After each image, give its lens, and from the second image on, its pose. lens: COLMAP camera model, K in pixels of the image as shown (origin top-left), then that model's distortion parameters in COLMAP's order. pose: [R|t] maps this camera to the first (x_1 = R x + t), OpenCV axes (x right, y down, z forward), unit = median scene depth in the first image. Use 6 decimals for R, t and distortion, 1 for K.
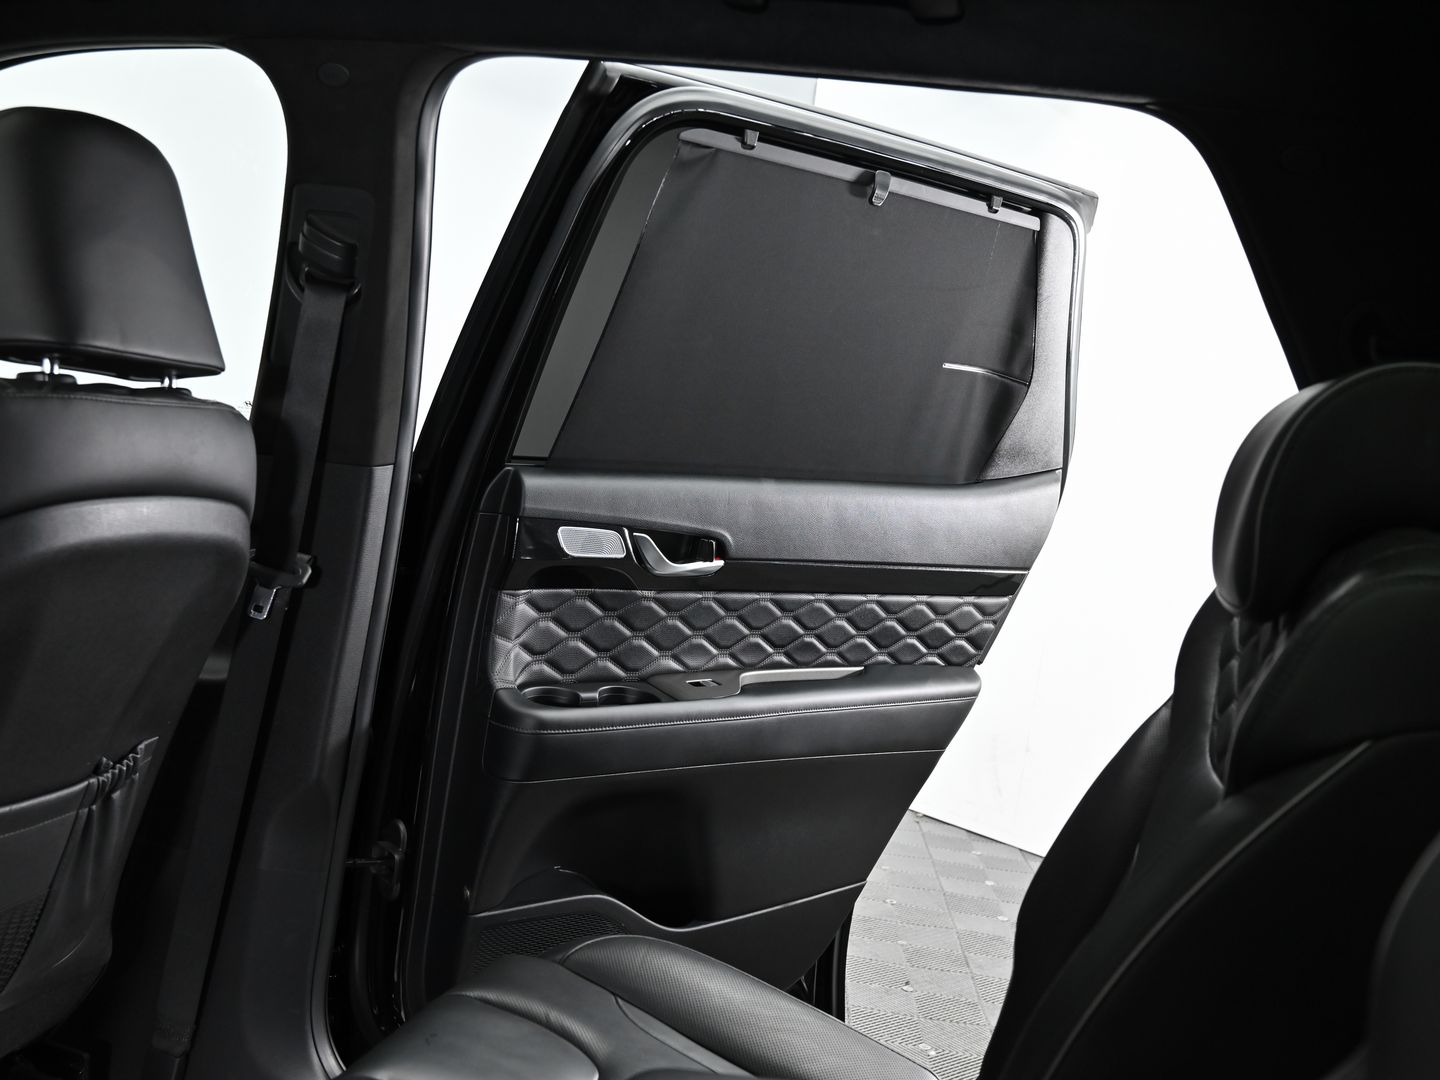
lens RADIAL K [[1453.1, 0, 720.0], [0, 1453.1, 540.0], [0, 0, 1]] dist [0.006885, -0.004016]
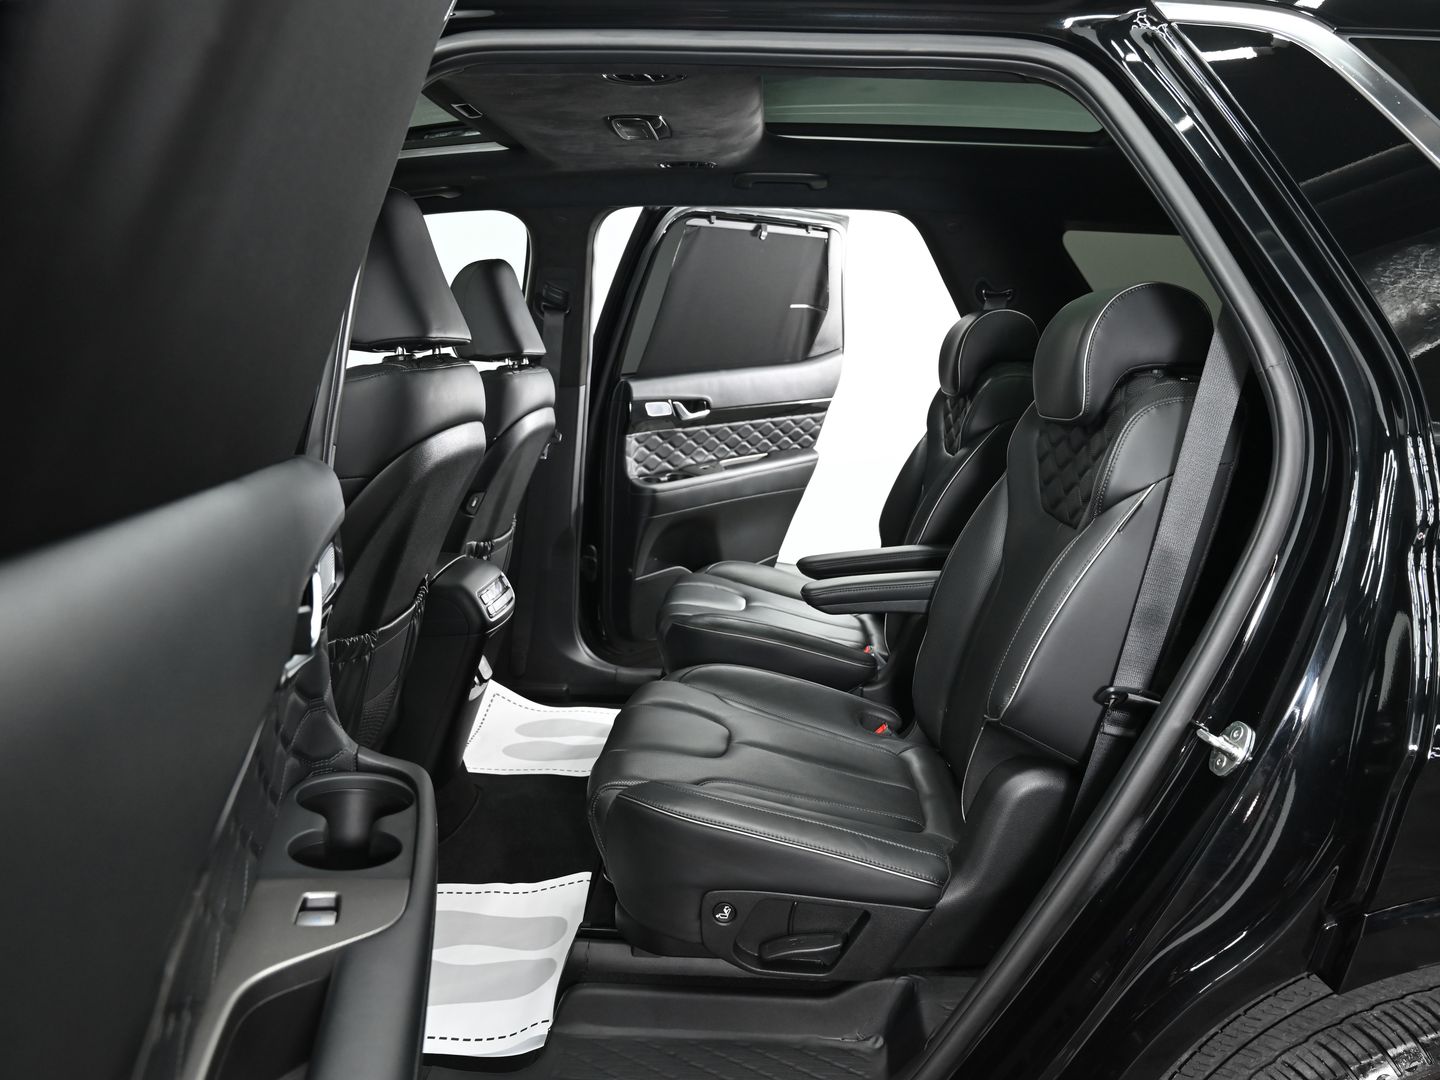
lens RADIAL K [[1071.4, 0, 720.0], [0, 1071.4, 540.0], [0, 0, 1]] dist [-0.005232, -0.001656]
pose [[0.973407, -0.152210, 0.171203, -0.282503], [0.129426, 0.982048, 0.137226, -0.012870], [-0.189016, -0.111418, 0.975632, -0.580978]]
